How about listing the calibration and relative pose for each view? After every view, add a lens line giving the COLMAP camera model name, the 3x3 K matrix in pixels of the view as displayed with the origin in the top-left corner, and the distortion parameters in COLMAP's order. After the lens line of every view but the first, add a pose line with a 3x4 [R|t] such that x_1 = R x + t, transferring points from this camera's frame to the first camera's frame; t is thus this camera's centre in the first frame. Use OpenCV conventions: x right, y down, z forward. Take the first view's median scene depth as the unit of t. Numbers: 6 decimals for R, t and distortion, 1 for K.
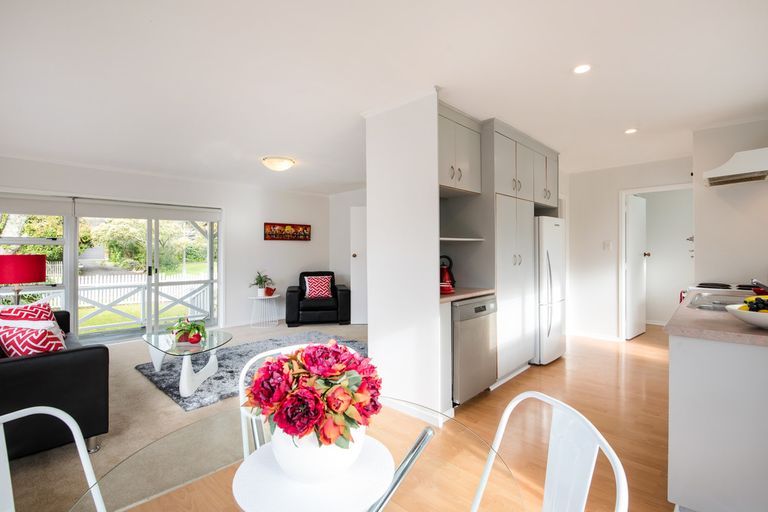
lens RADIAL K [[344.9, 0, 387.1], [0, 344.9, 249.9], [0, 0, 1]] dist [-0.011617, -0.000359]
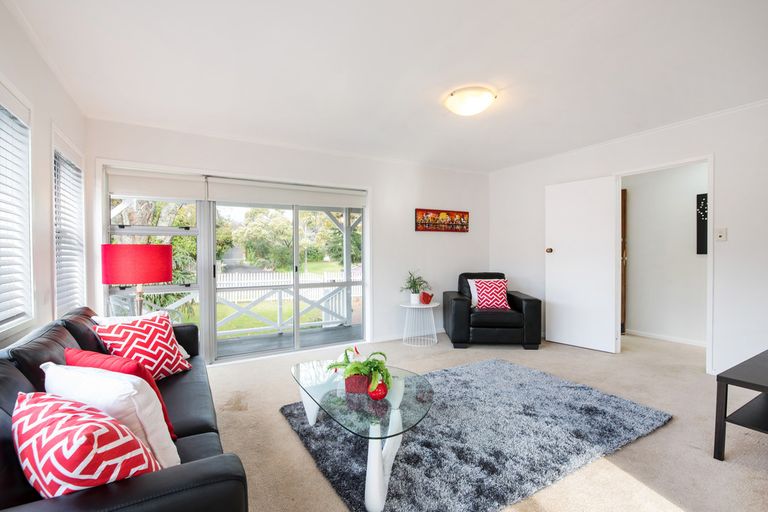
lens RADIAL K [[334.6, 0, 384.0], [0, 334.6, 264.9], [0, 0, 1]] dist [-0.014699, -0.000186]
pose [[0.958047, 0.009850, -0.286442, -0.222775], [0.001489, 0.999225, 0.039340, 0.018799], [0.286607, -0.038116, 0.957290, 0.275668]]
